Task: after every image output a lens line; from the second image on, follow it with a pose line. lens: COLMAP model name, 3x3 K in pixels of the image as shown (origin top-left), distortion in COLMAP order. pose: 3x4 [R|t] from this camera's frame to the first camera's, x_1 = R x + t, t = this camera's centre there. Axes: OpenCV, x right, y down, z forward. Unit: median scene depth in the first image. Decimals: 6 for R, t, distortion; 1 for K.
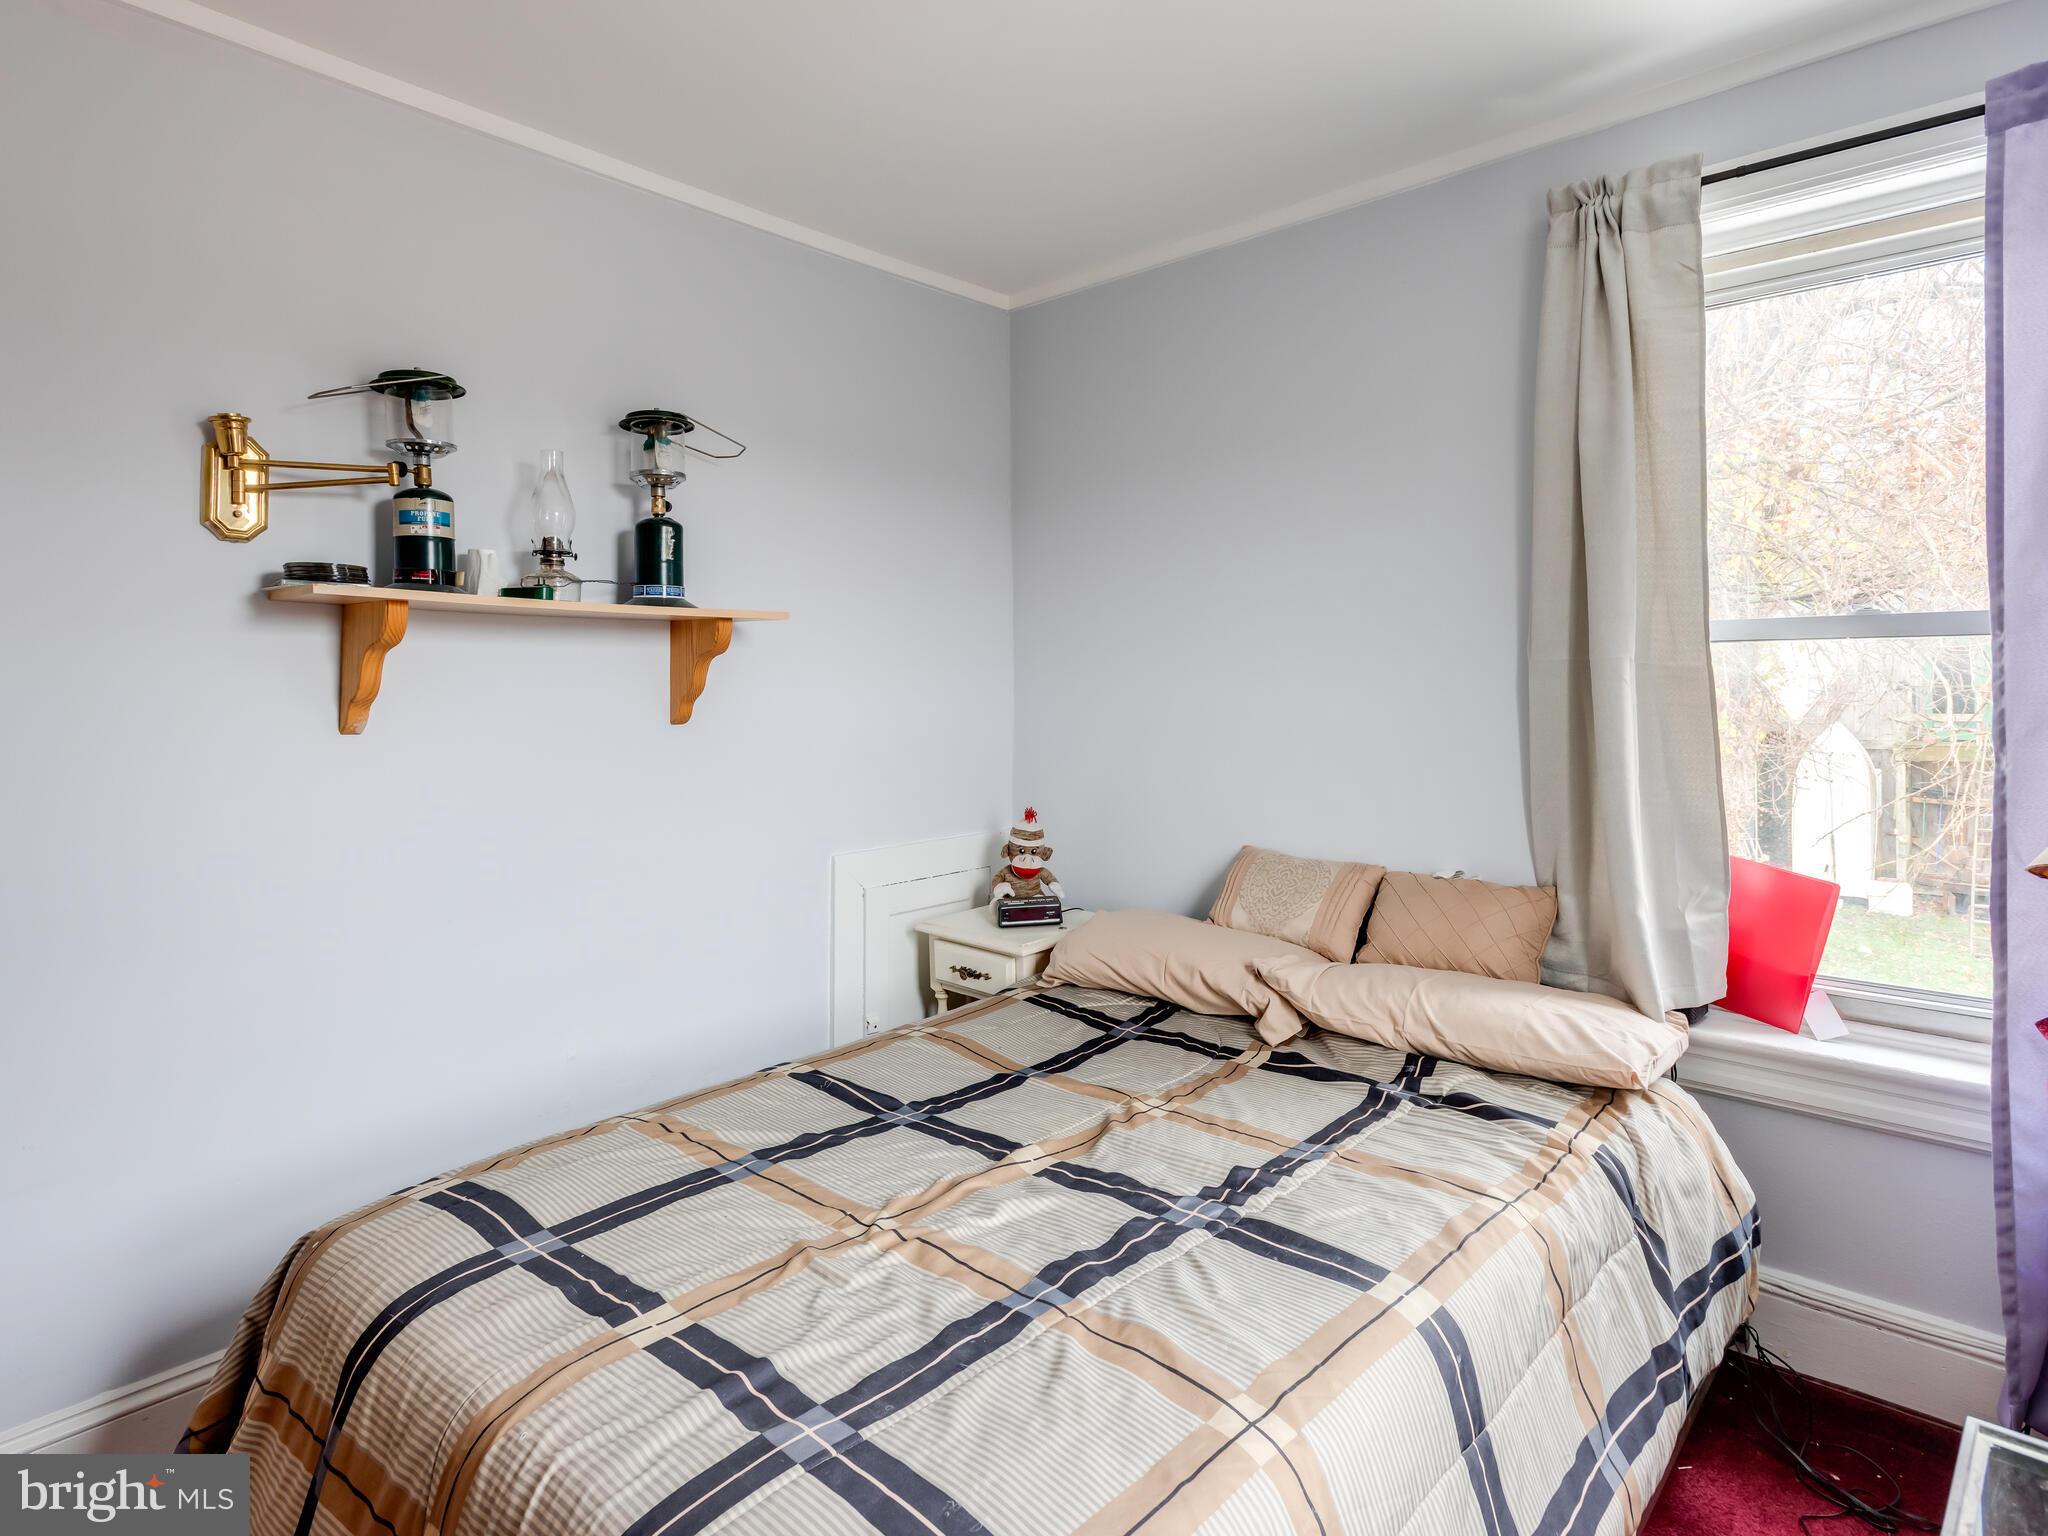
lens RADIAL K [[1092.8, 0, 1021.9], [0, 1092.8, 724.7], [0, 0, 1]] dist [0.017865, -0.000020]
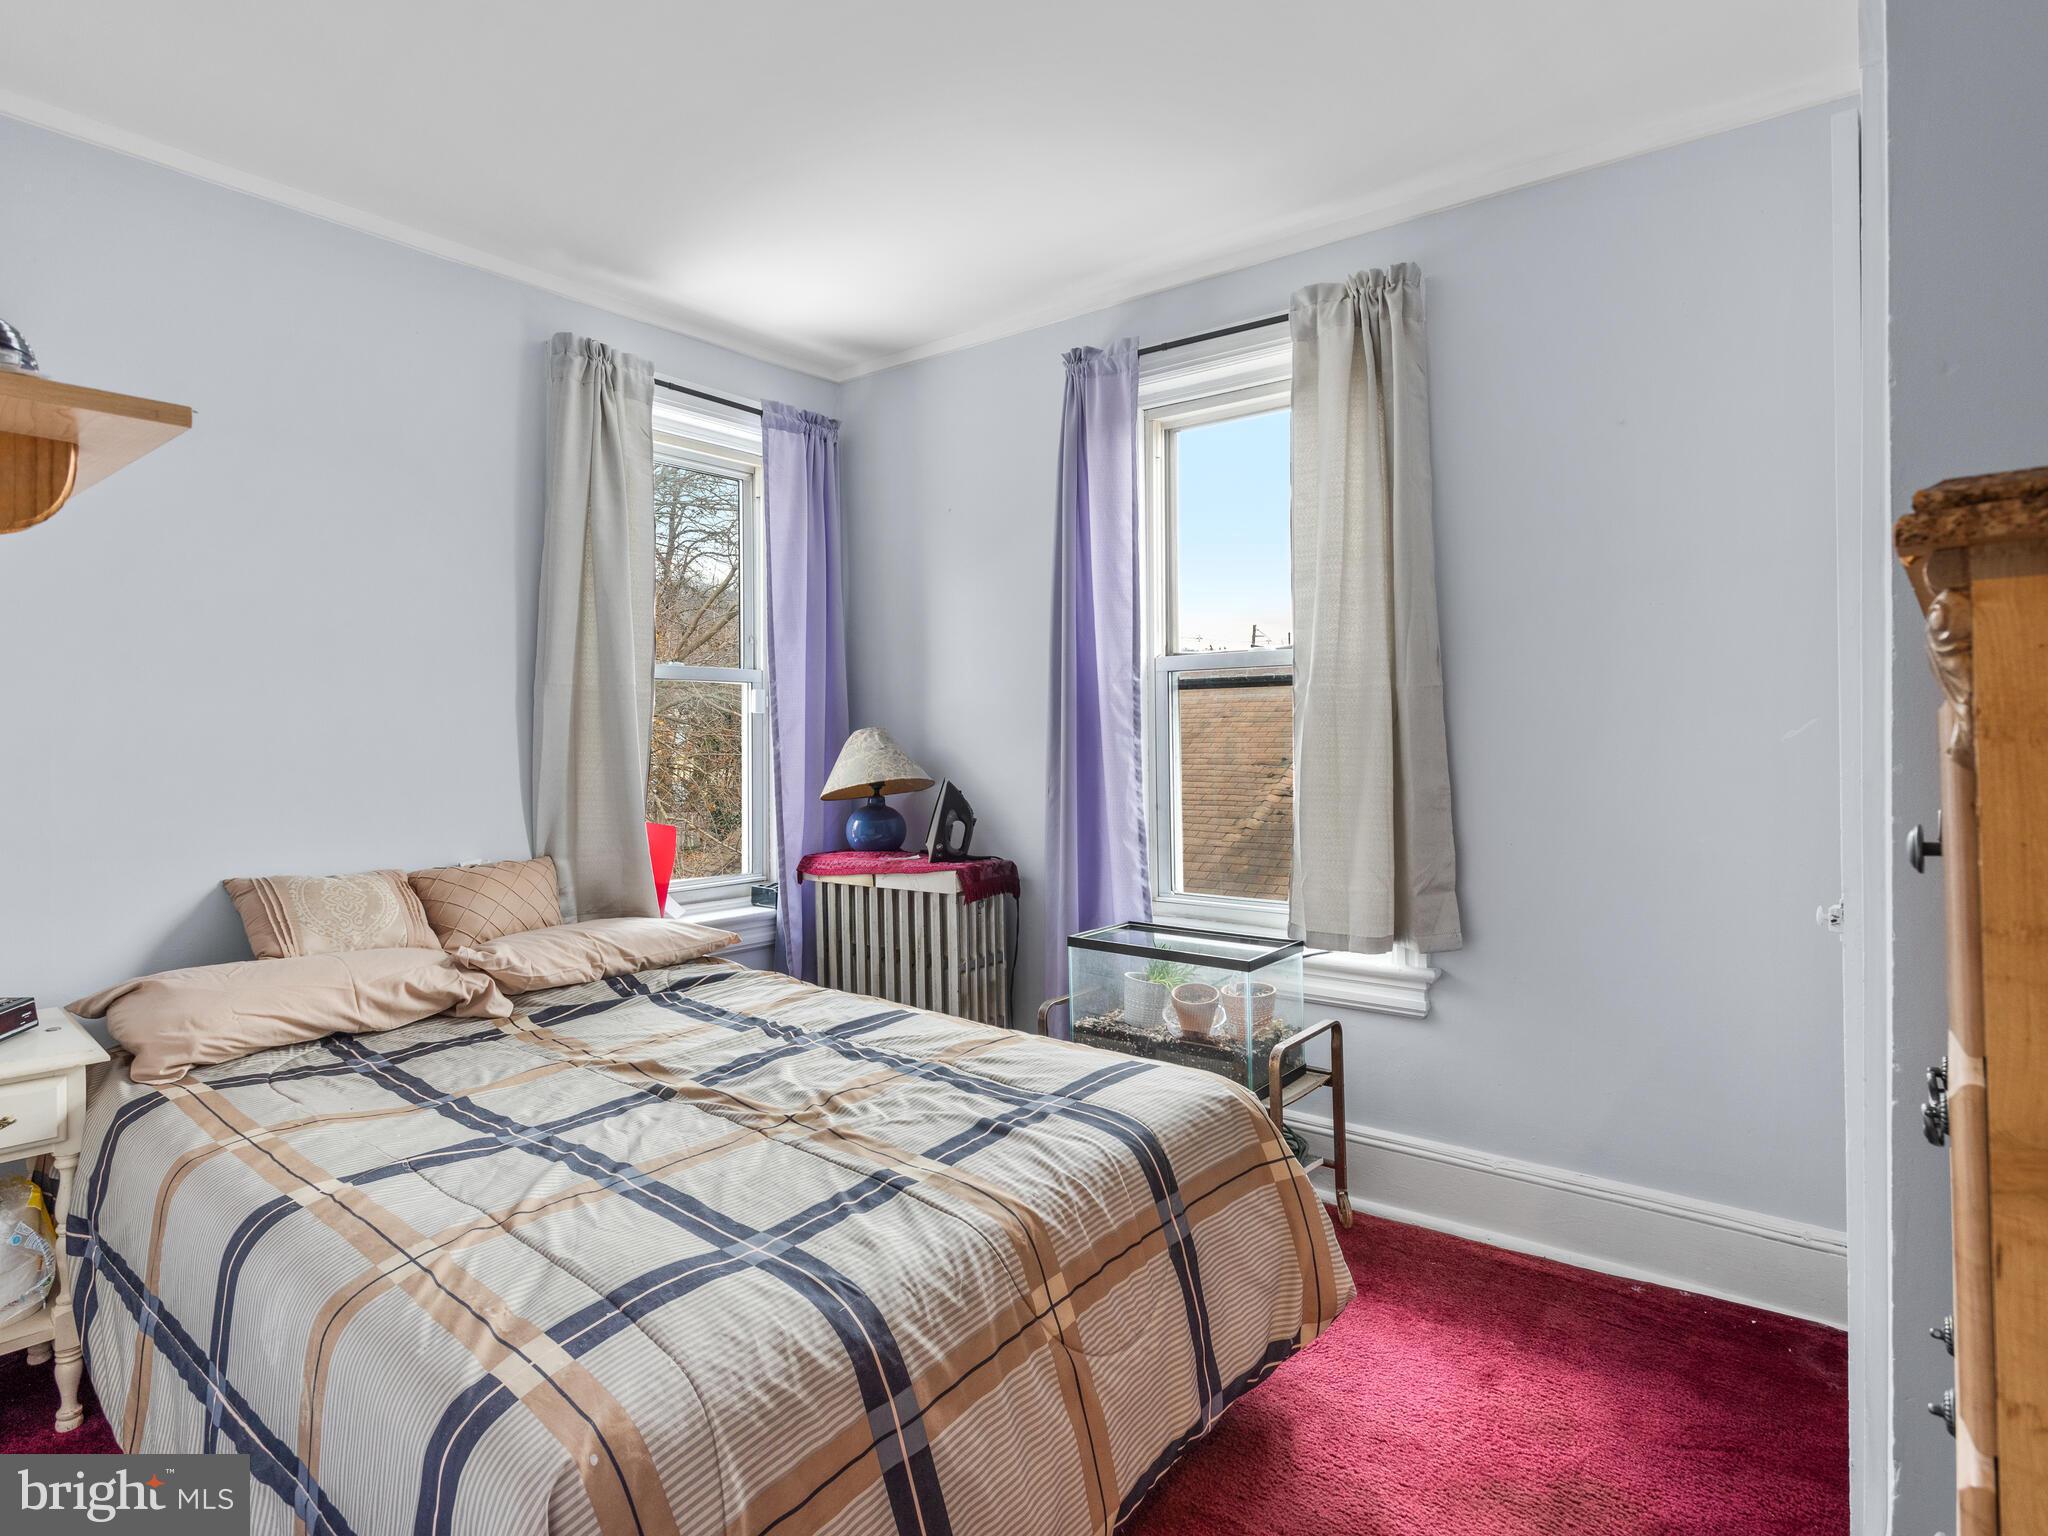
lens RADIAL K [[1137.6, 0, 1024.0], [0, 1137.6, 768.0], [0, 0, 1]] dist [-0.000117, -0.000015]
pose [[-0.059729, -0.026763, 0.997856, -1.208395], [0.040556, 0.998750, 0.029214, 0.036326], [-0.997390, 0.042214, -0.058569, 0.689104]]
